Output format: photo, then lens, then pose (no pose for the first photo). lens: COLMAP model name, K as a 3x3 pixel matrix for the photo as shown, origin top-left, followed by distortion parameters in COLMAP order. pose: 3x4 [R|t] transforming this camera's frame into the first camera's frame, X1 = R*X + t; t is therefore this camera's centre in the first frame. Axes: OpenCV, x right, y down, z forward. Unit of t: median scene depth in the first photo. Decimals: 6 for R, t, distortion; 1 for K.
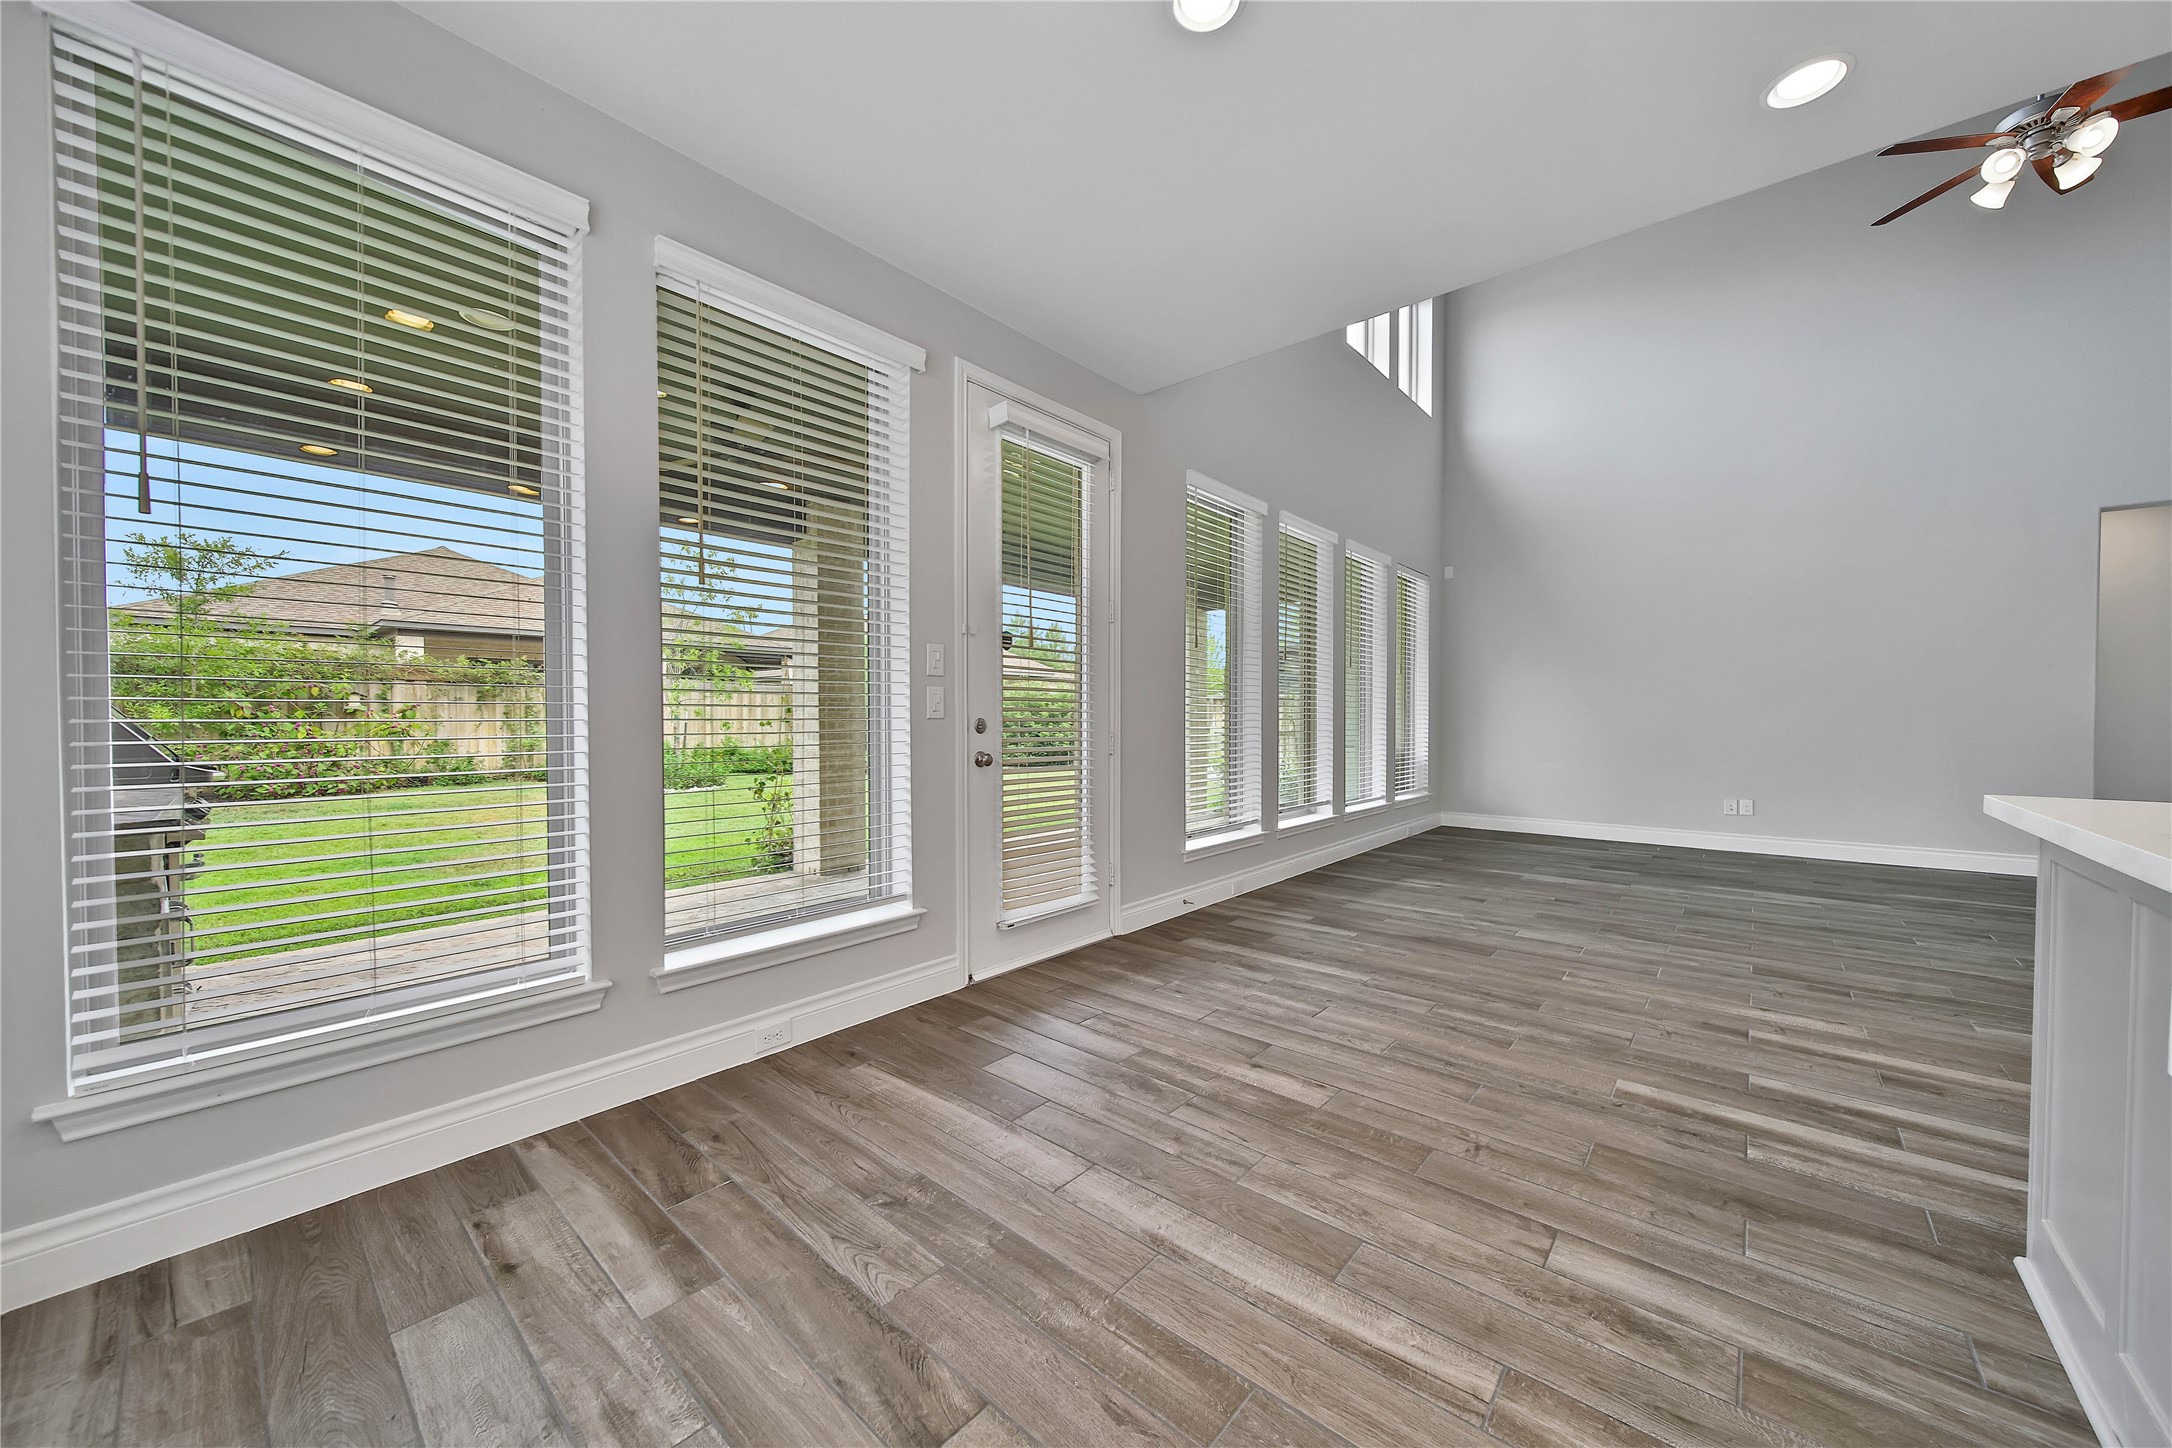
lens RADIAL K [[779.5, 0, 1074.0], [0, 779.5, 723.6], [0, 0, 1]] dist [-0.001132, -0.001149]
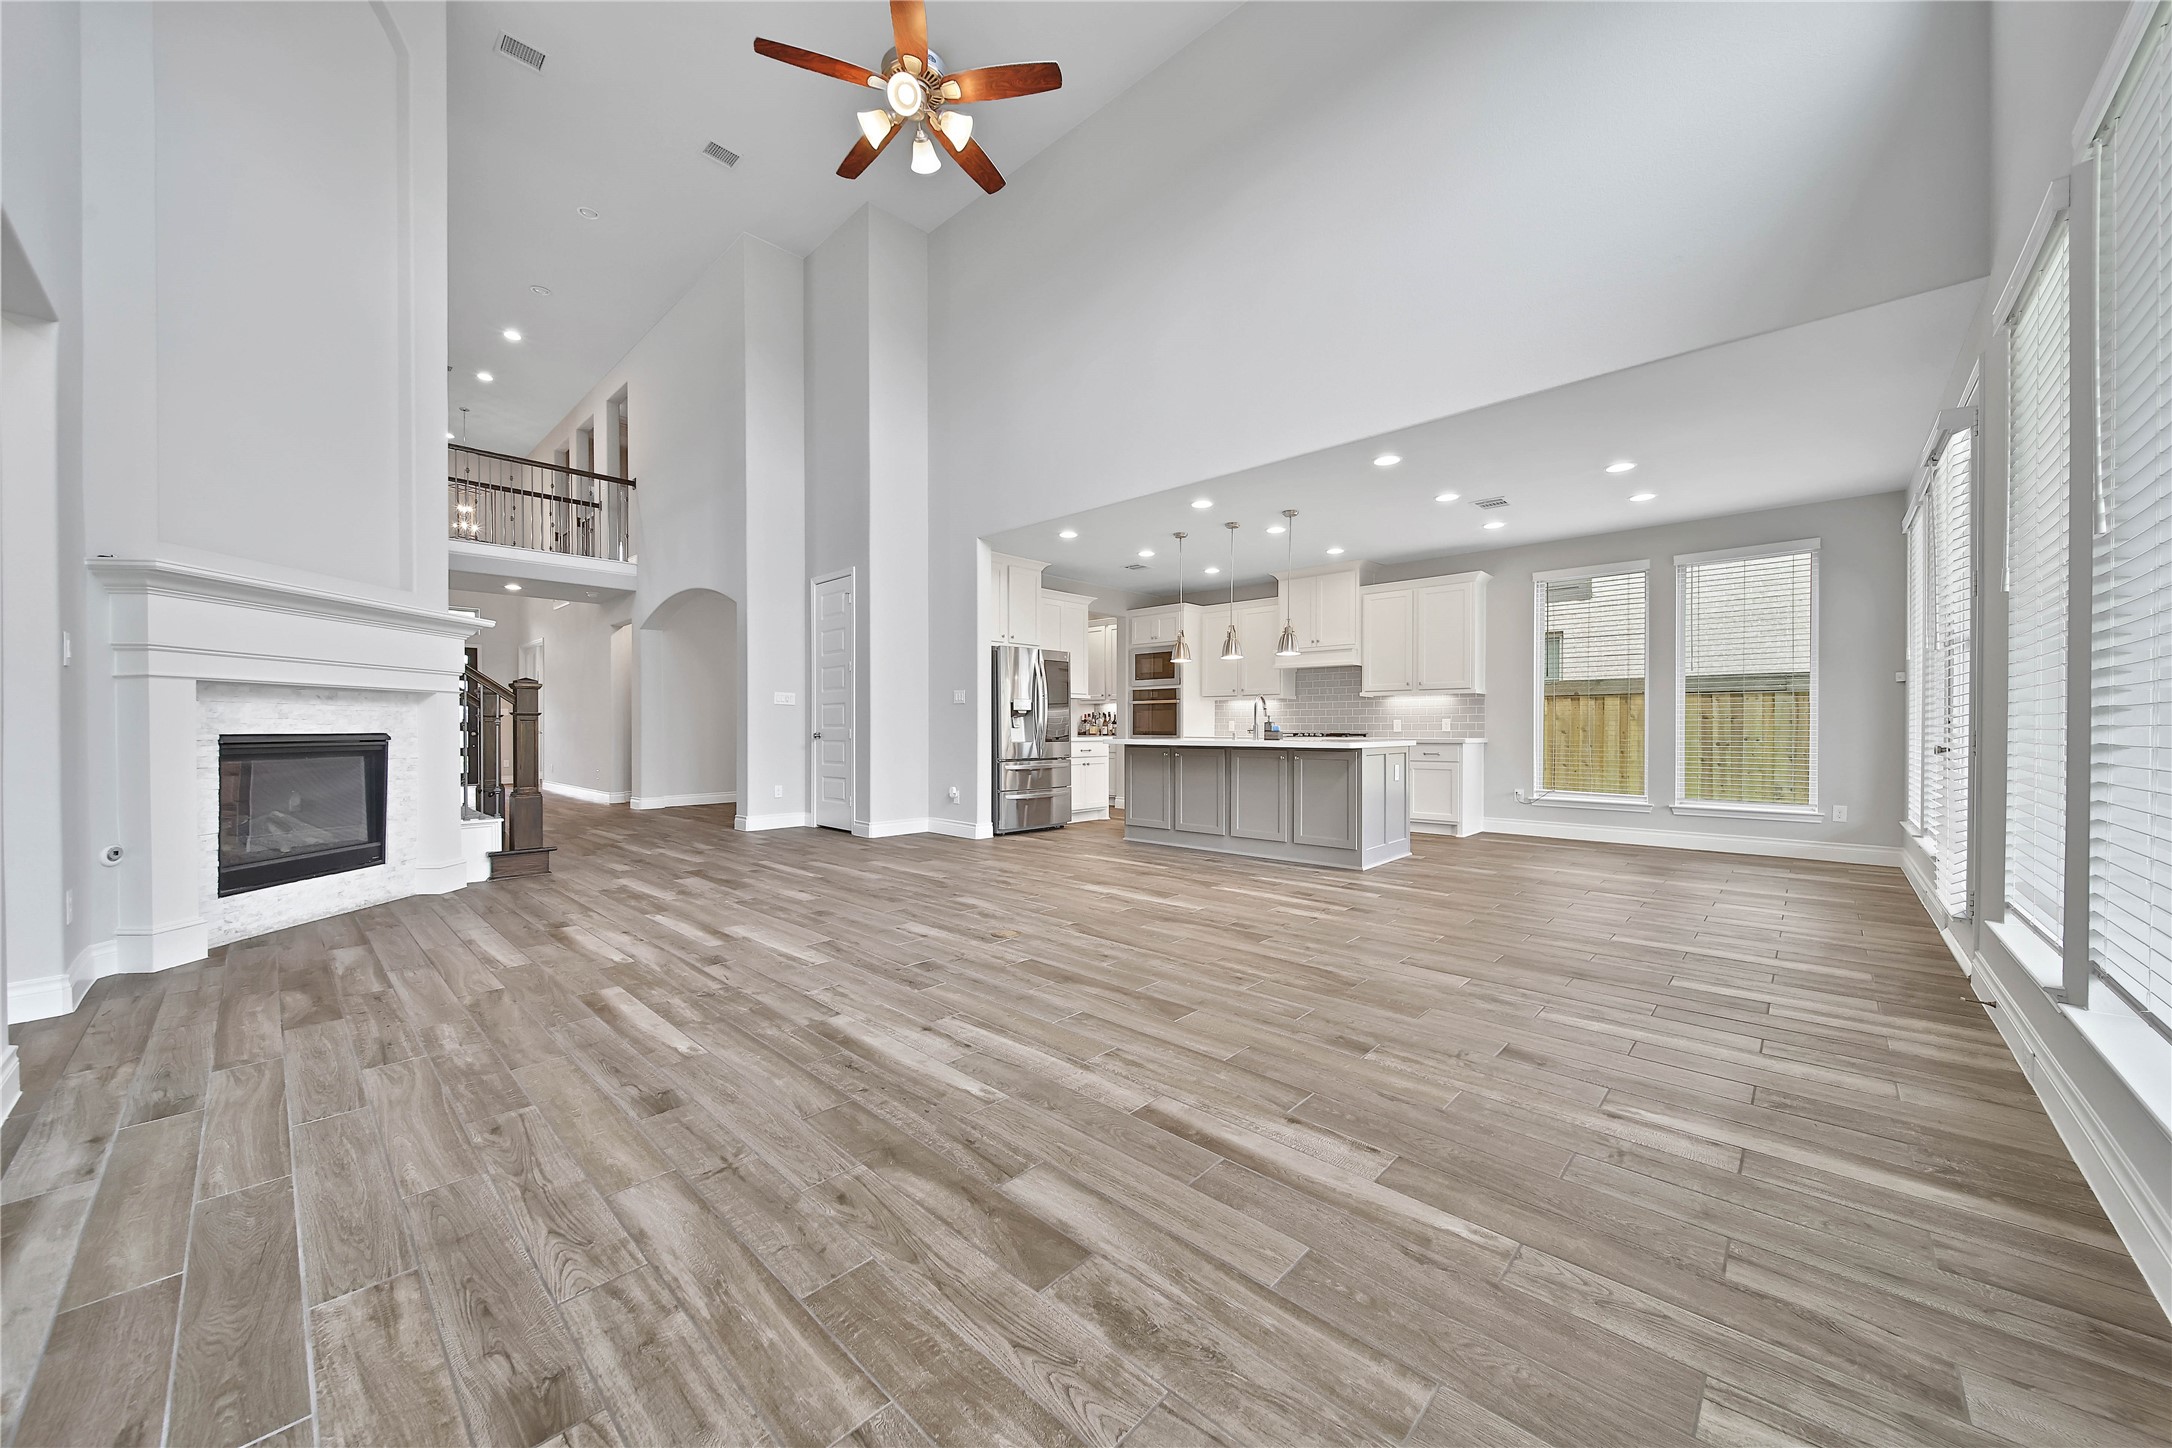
lens RADIAL K [[779.5, 0, 1083.3], [0, 779.5, 728.0], [0, 0, 1]] dist [-0.001132, -0.001149]
pose [[-0.999521, 0.000654, 0.030946, 1.356541], [0.000938, 0.999957, 0.009183, 0.002834], [-0.030939, 0.009207, -0.999479, 2.618775]]
